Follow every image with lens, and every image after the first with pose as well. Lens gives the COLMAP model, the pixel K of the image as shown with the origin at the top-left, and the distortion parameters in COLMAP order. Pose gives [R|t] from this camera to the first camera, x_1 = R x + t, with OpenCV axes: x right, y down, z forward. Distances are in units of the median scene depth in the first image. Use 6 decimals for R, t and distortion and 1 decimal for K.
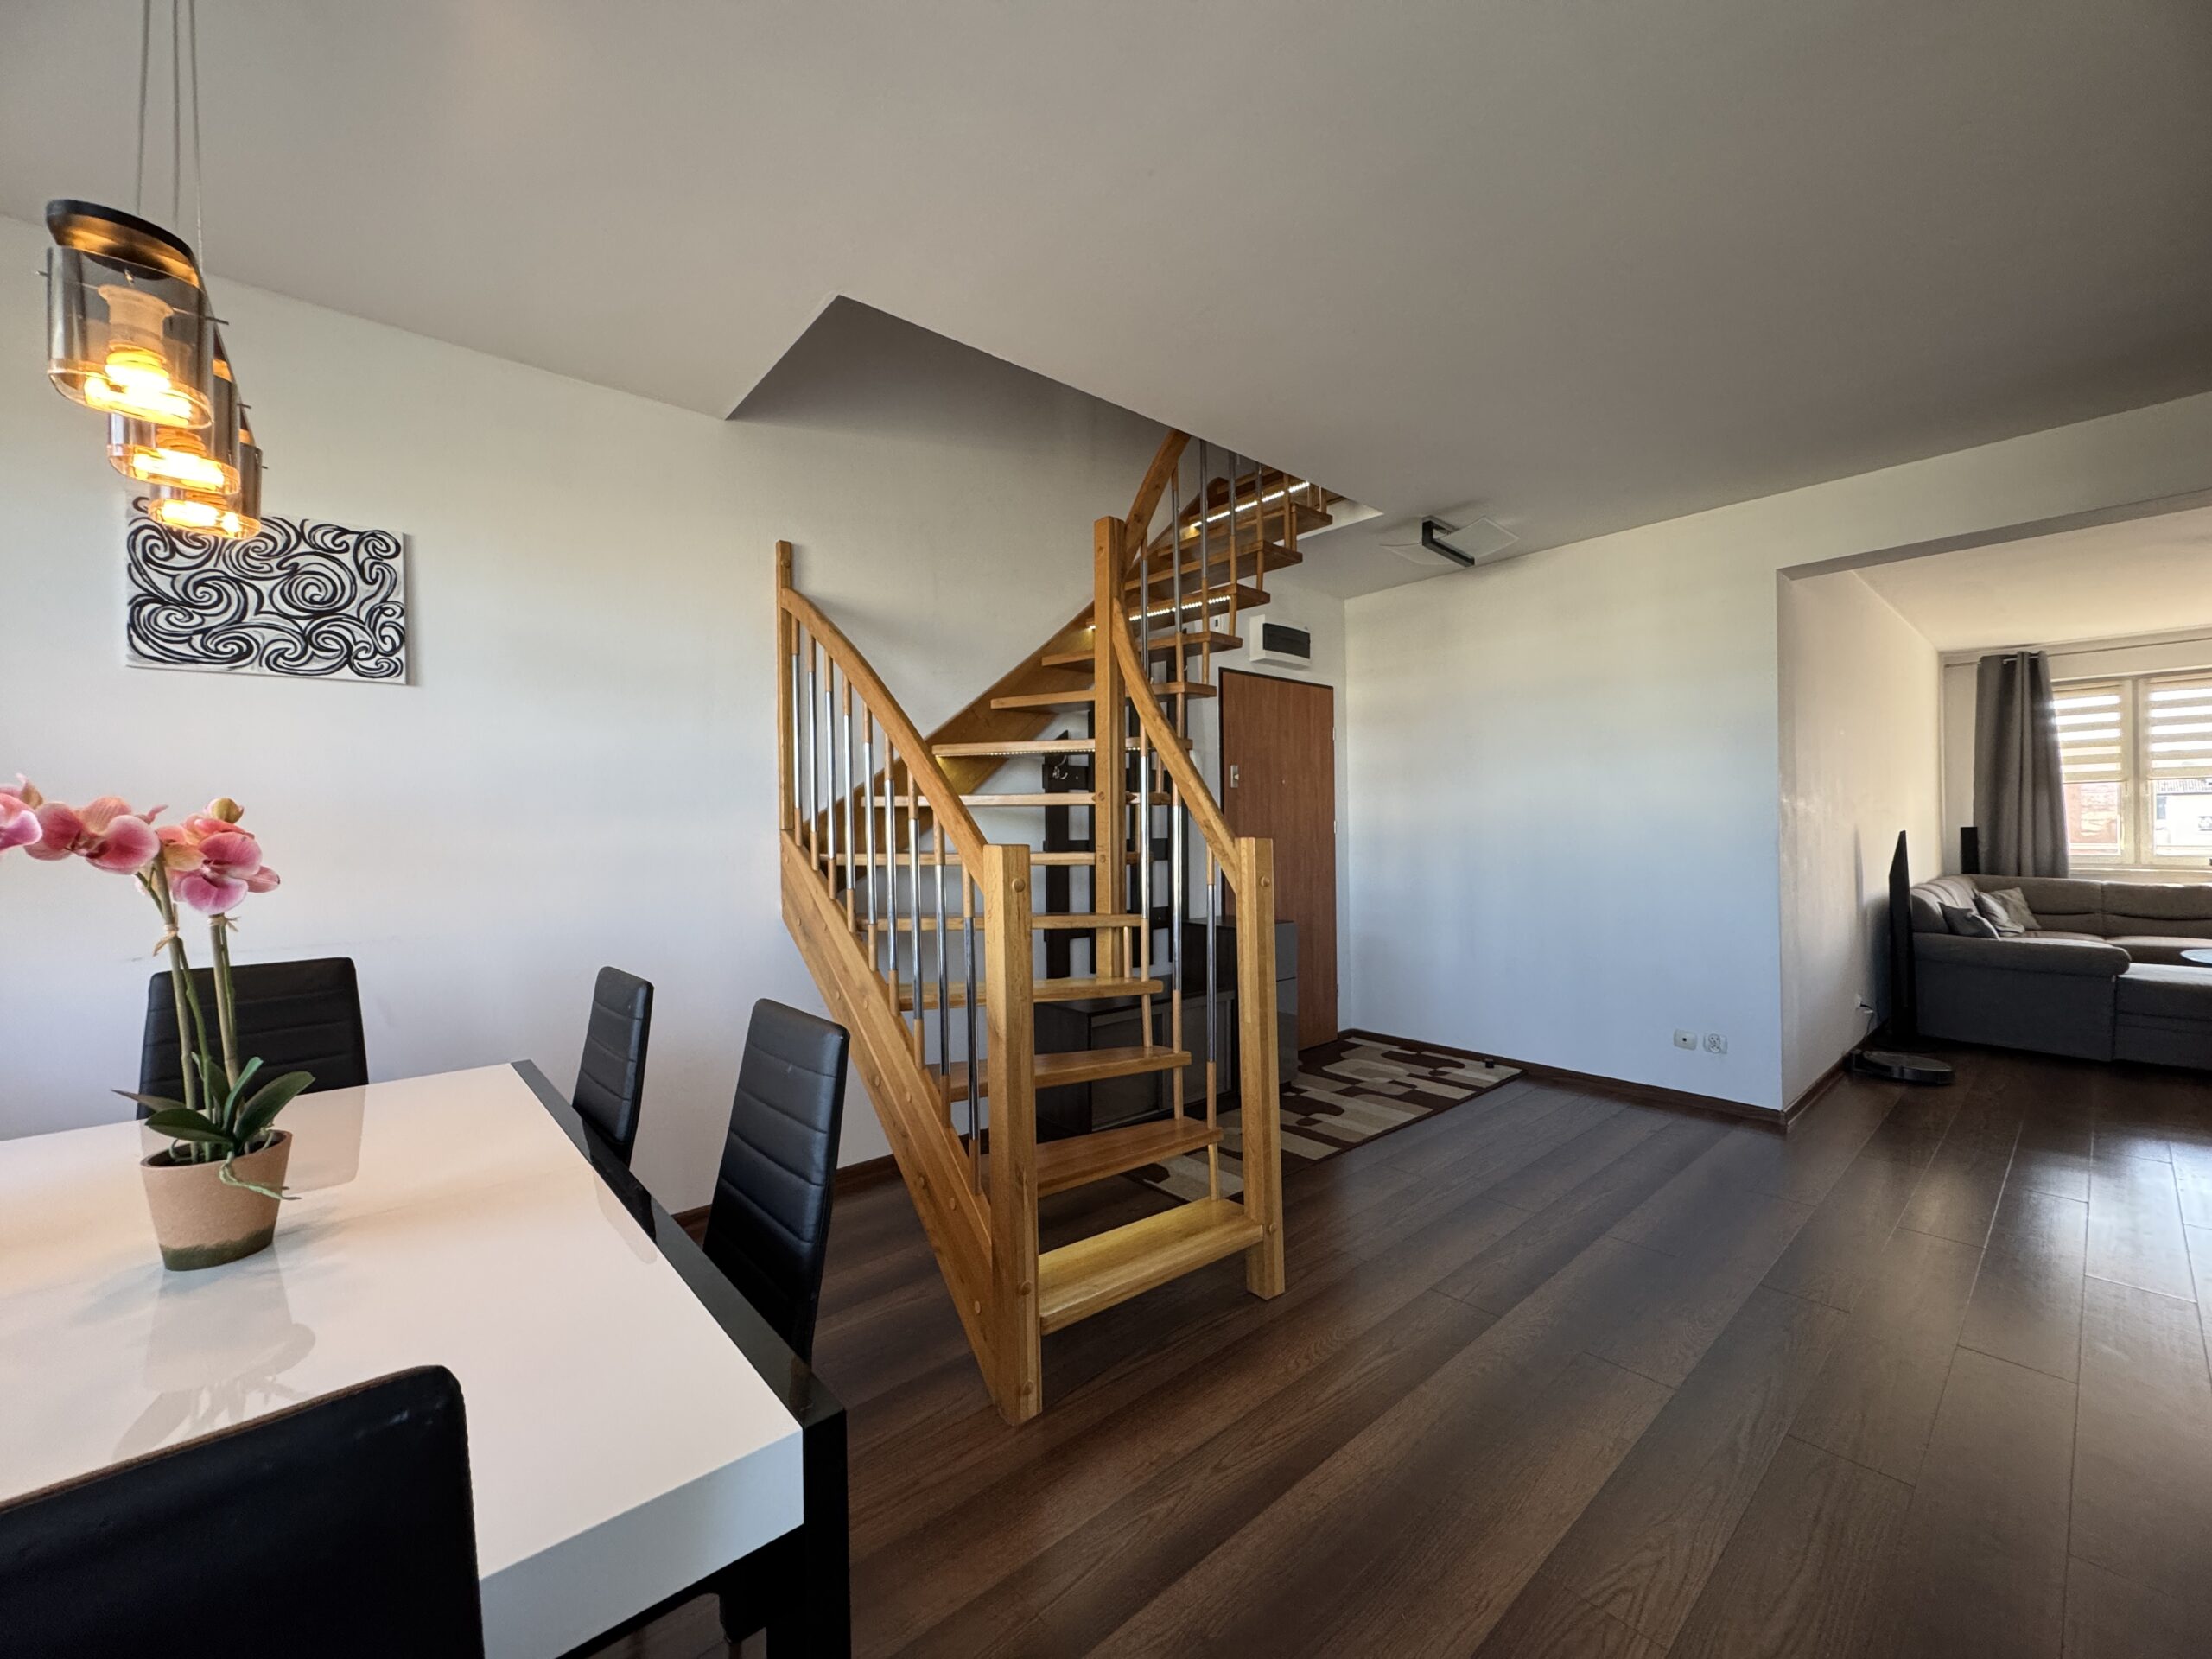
lens RADIAL K [[877.4, 0, 1105.6], [0, 877.4, 825.4], [0, 0, 1]] dist [-0.001555, 0.000057]
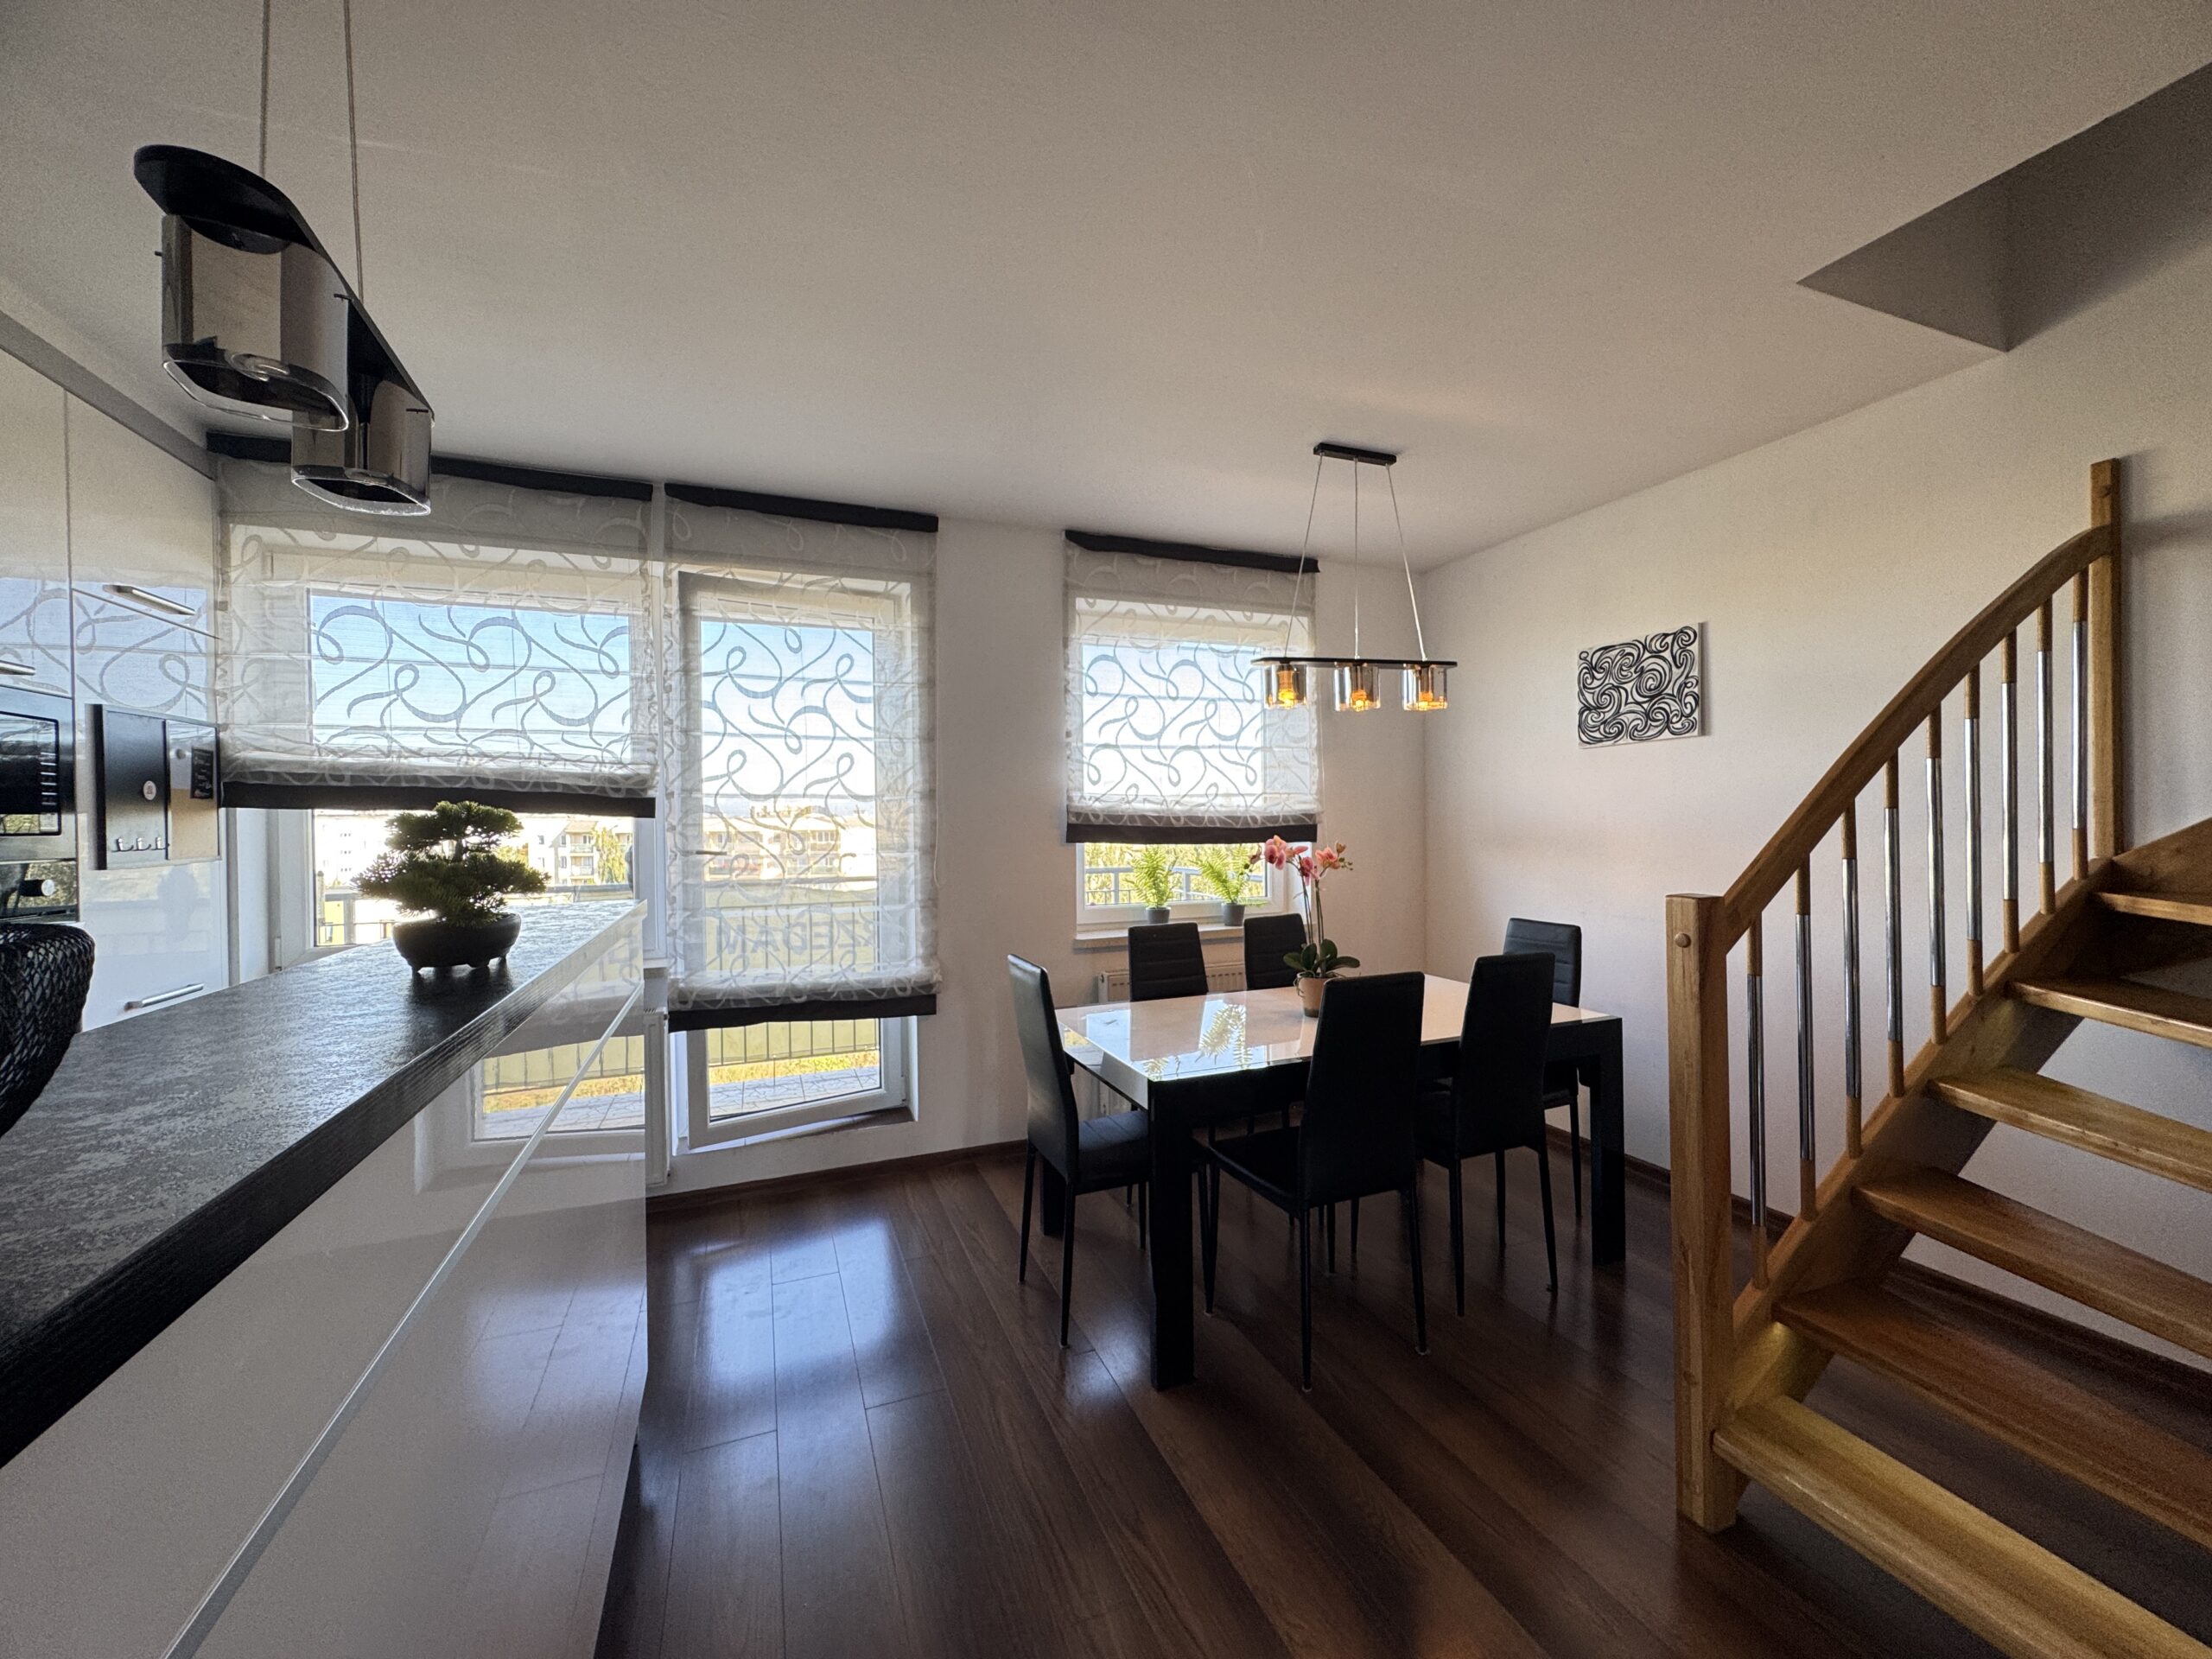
lens RADIAL K [[877.4, 0, 1105.6], [0, 877.4, 825.4], [0, 0, 1]] dist [-0.001555, 0.000057]
pose [[-0.327652, 0.021838, -0.944546, 0.771113], [0.018927, 0.999684, 0.016547, -0.063358], [0.944609, -0.012455, -0.327962, 0.580071]]
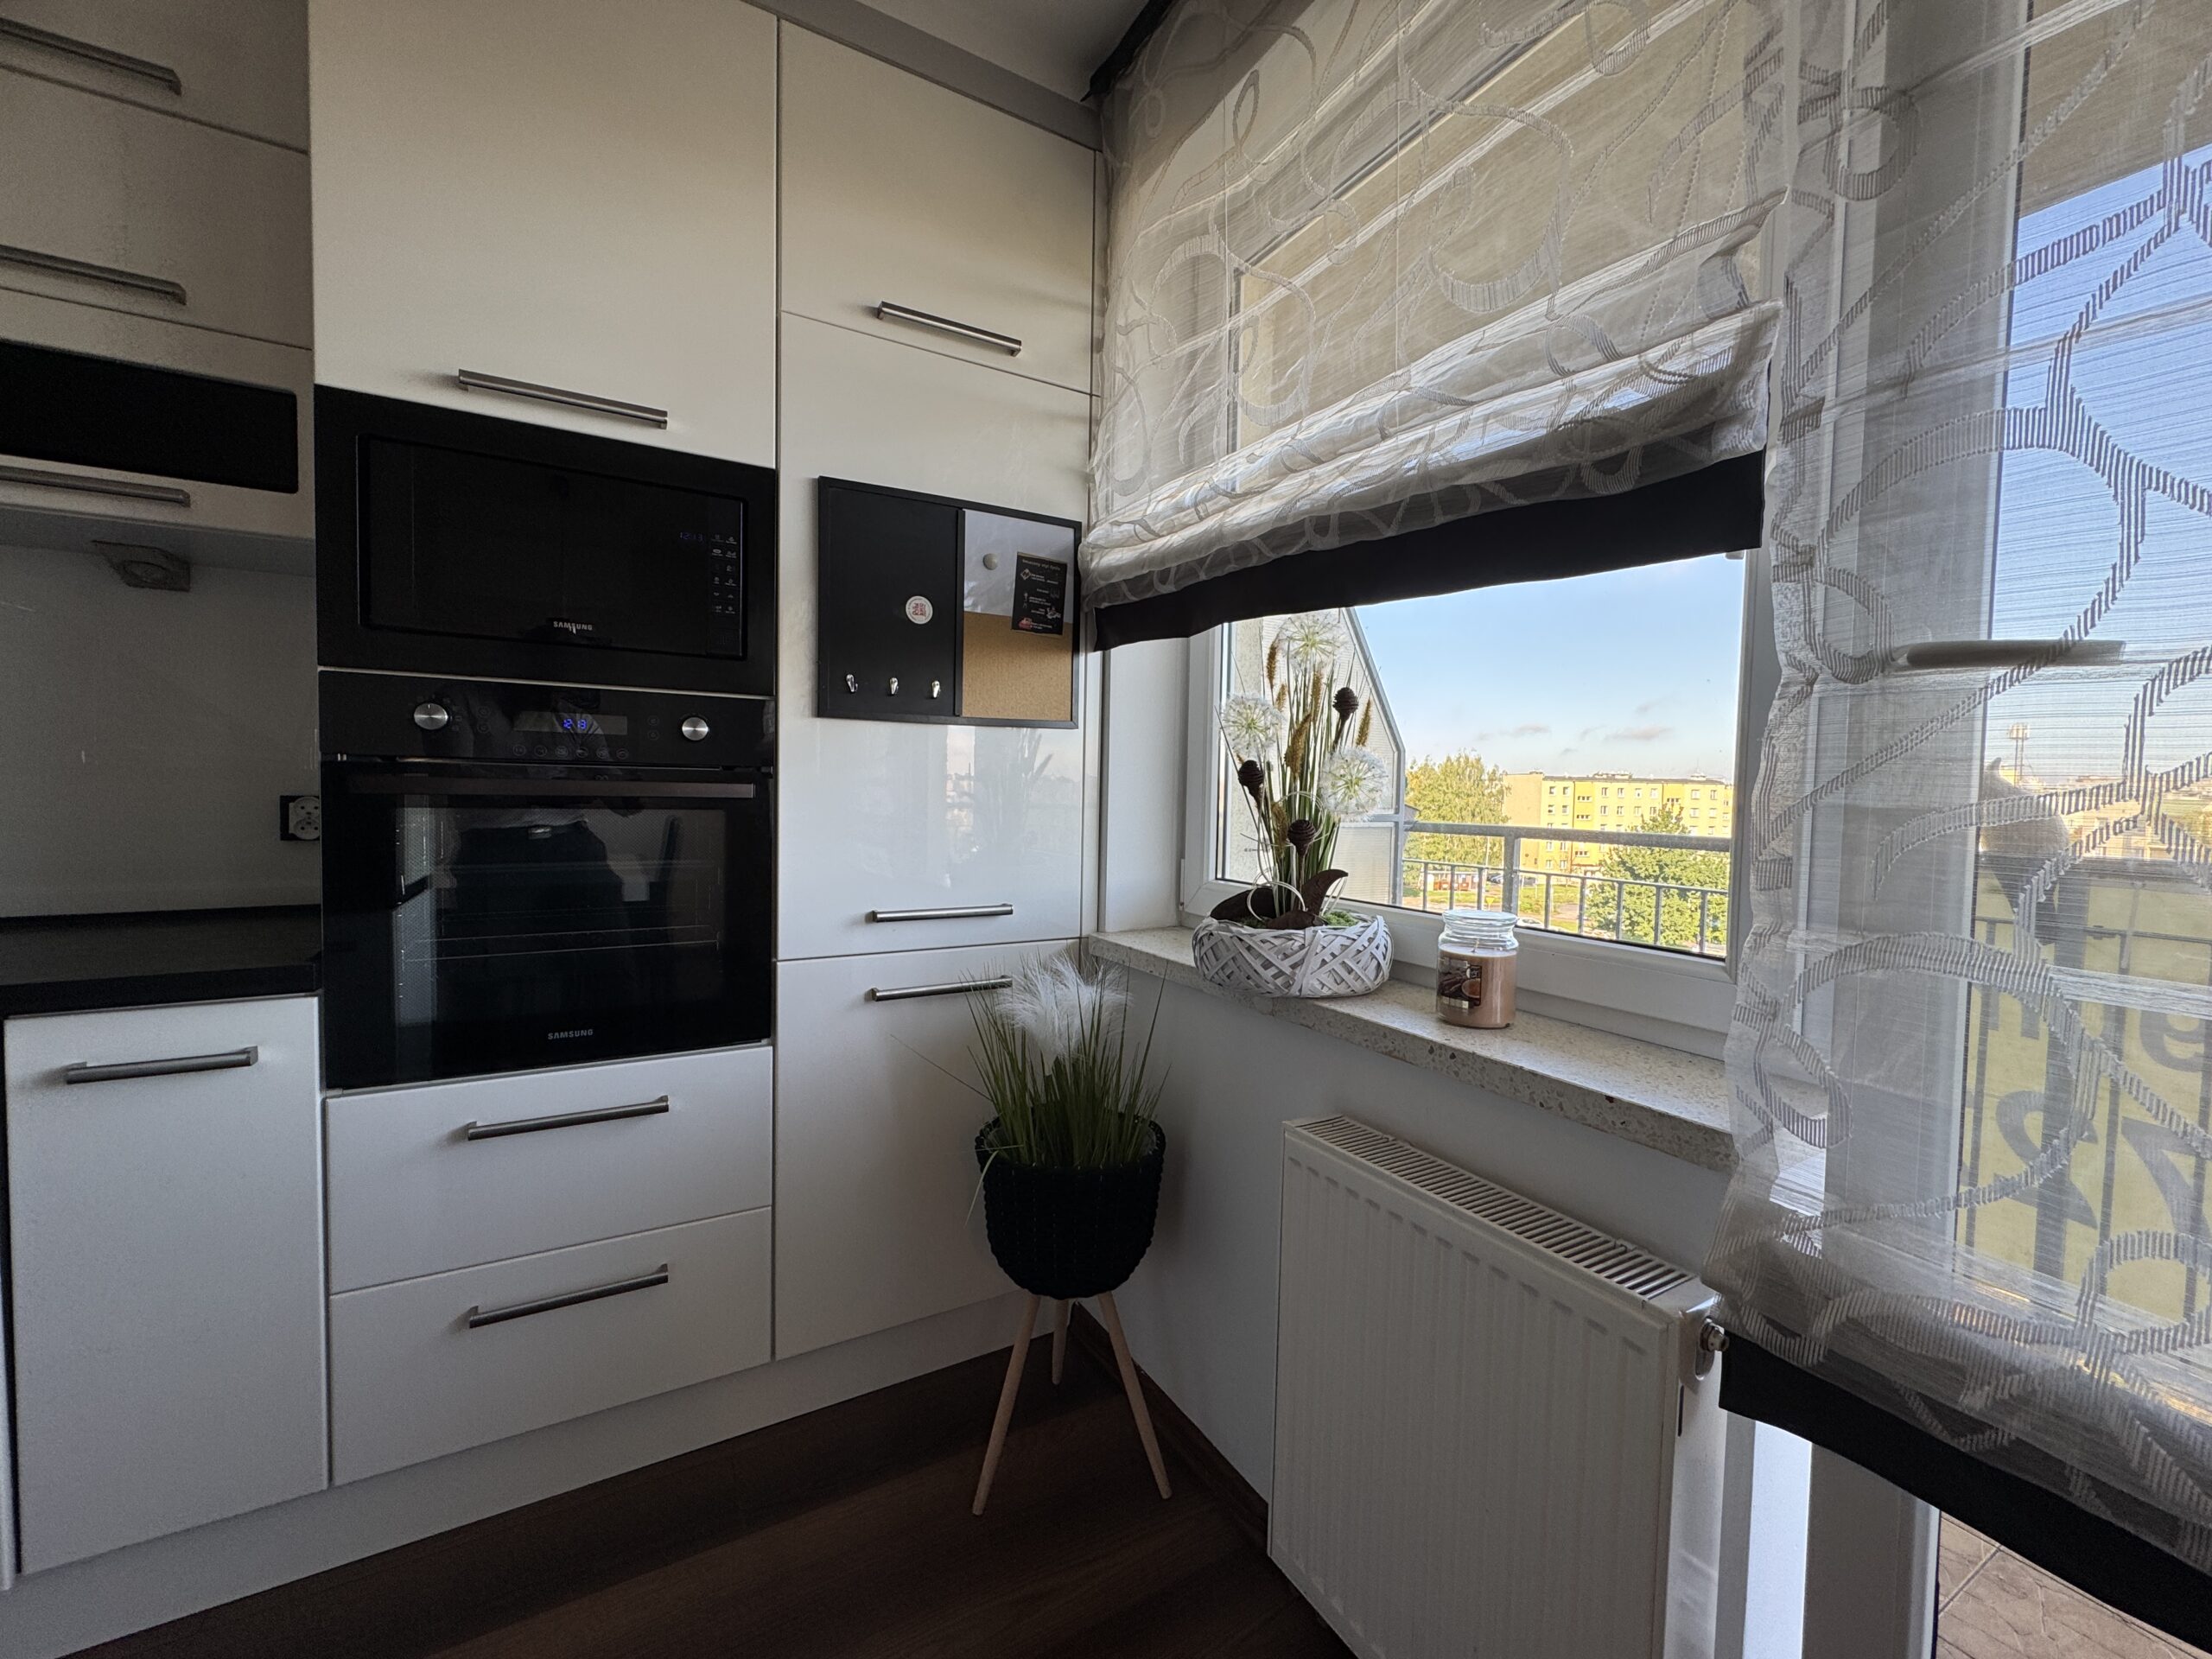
lens RADIAL K [[877.4, 0, 1105.6], [0, 877.4, 825.4], [0, 0, 1]] dist [-0.001555, 0.000057]
pose [[-0.983452, -0.014016, 0.180624, -0.092496], [-0.007209, 0.999241, 0.038288, 0.033698], [-0.181023, 0.036353, -0.982807, -0.132811]]
